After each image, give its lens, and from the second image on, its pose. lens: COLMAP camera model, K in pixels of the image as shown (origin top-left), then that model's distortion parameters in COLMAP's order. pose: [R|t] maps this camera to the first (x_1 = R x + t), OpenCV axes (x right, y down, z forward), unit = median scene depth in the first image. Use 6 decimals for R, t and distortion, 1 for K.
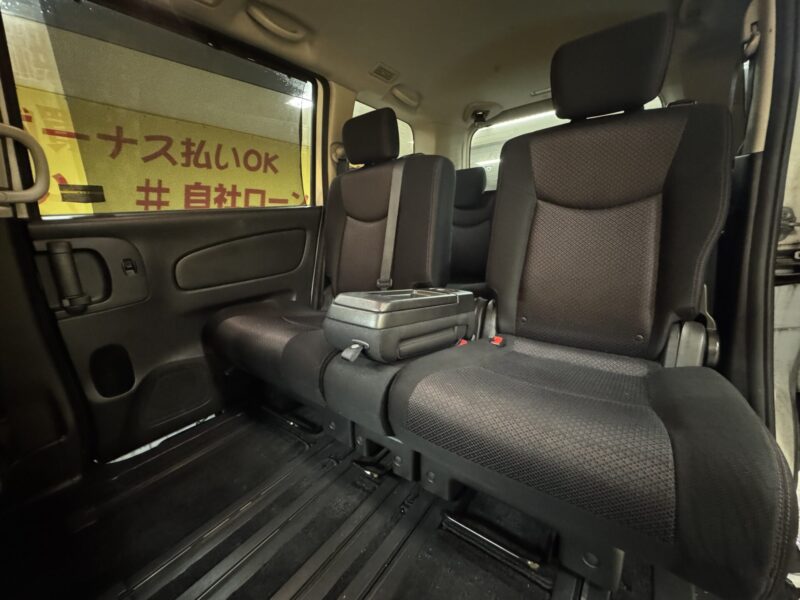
lens RADIAL K [[317.8, 0, 398.9], [0, 317.8, 296.7], [0, 0, 1]] dist [-0.001535, 0.000462]
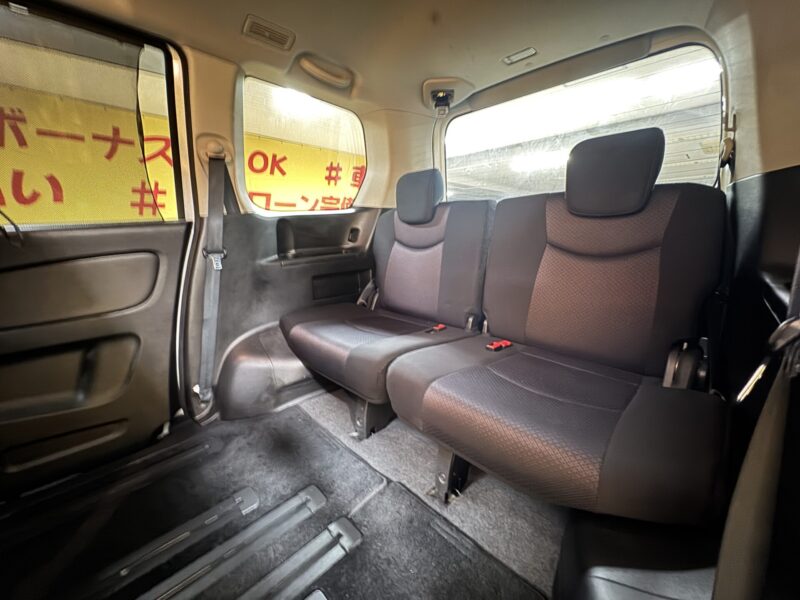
lens RADIAL K [[317.8, 0, 404.2], [0, 317.8, 294.3], [0, 0, 1]] dist [-0.001535, 0.000462]
pose [[0.989492, 0.057081, -0.132846, 0.153803], [-0.059061, 0.998194, -0.011004, -0.061191], [0.131978, 0.018735, 0.991076, 0.151515]]
